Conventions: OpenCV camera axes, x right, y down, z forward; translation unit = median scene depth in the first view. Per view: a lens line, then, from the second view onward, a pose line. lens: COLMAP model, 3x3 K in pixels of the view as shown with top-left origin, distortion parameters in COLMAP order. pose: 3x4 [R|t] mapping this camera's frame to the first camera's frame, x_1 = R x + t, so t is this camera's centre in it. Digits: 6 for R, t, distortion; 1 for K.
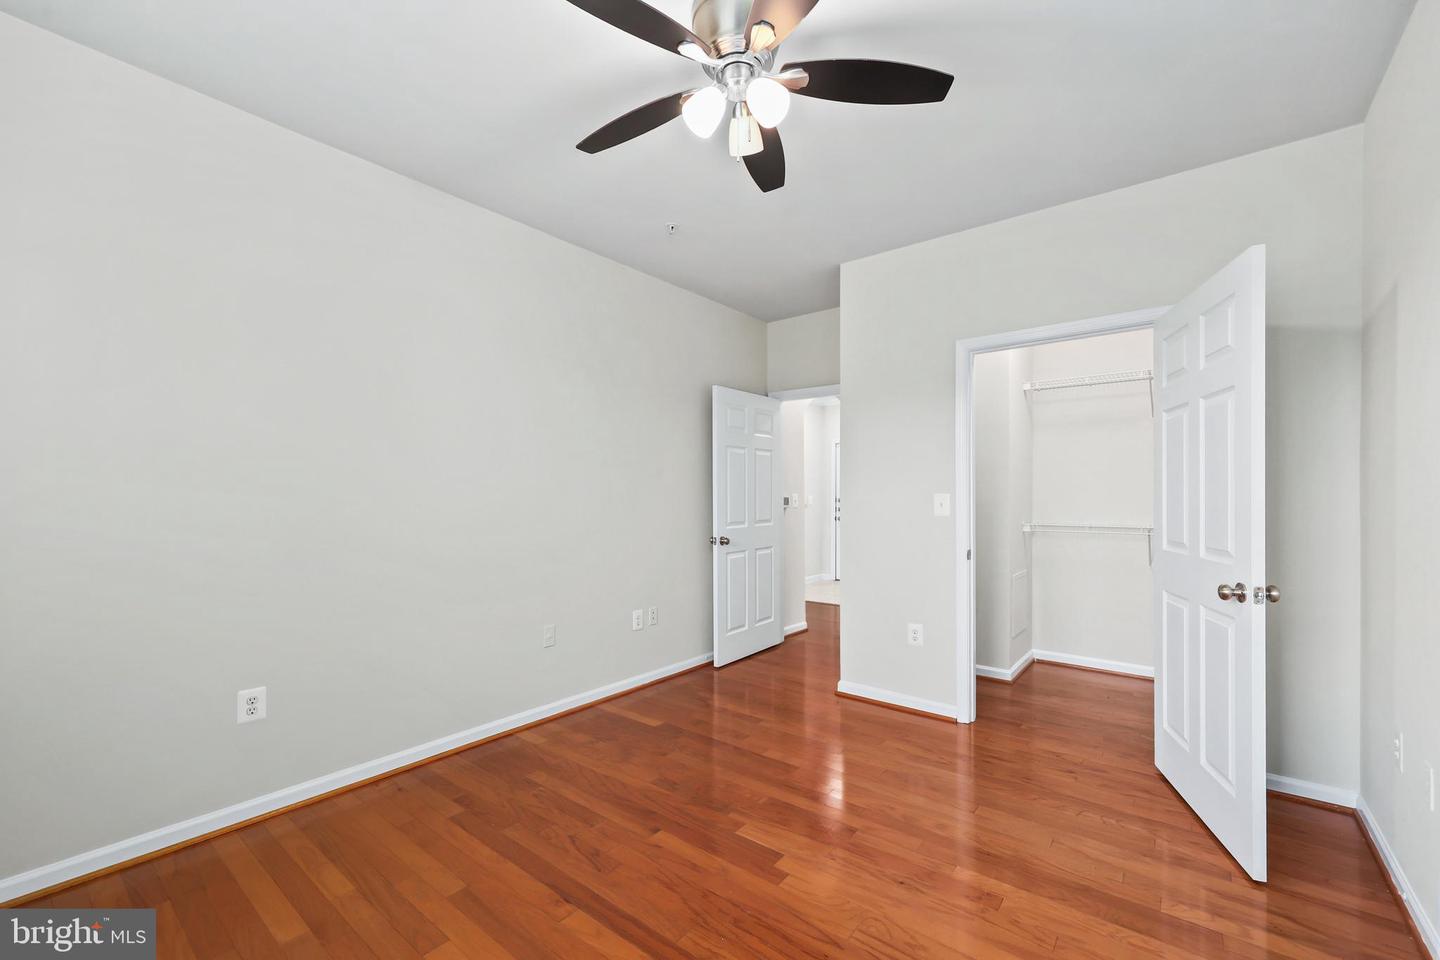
lens RADIAL K [[592.7, 0, 721.3], [0, 592.7, 488.2], [0, 0, 1]] dist [0.001966, 0.000016]
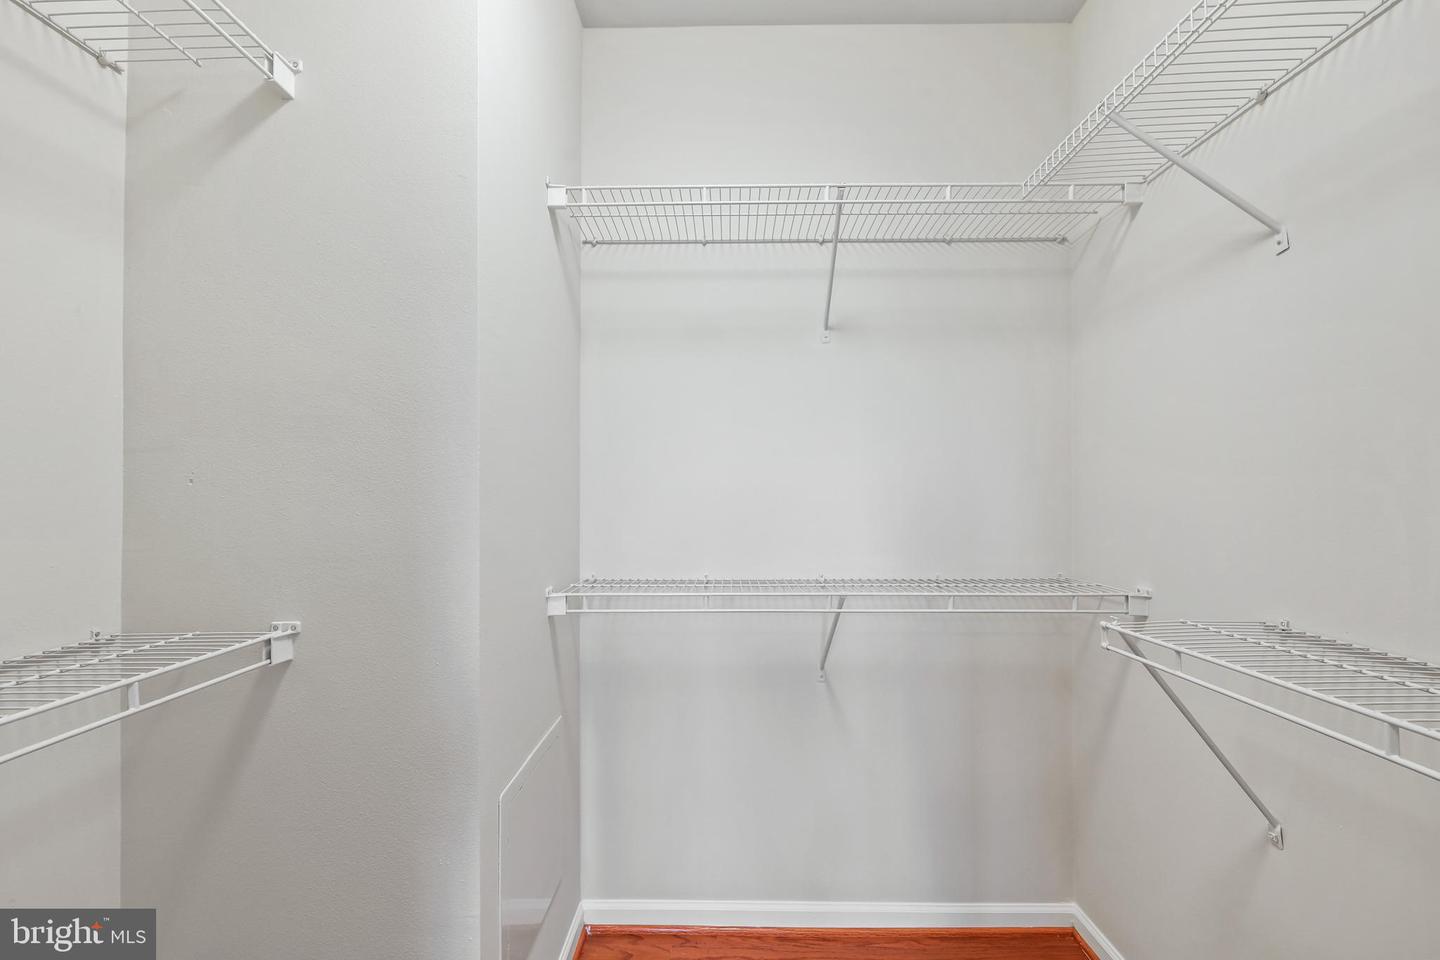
lens RADIAL K [[592.7, 0, 721.3], [0, 592.7, 488.2], [0, 0, 1]] dist [0.001966, 0.000016]
pose [[0.787699, -0.005852, 0.616033, 0.539378], [0.009152, 0.999956, -0.002204, 0.003035], [-0.615992, 0.007375, 0.787718, 0.958580]]
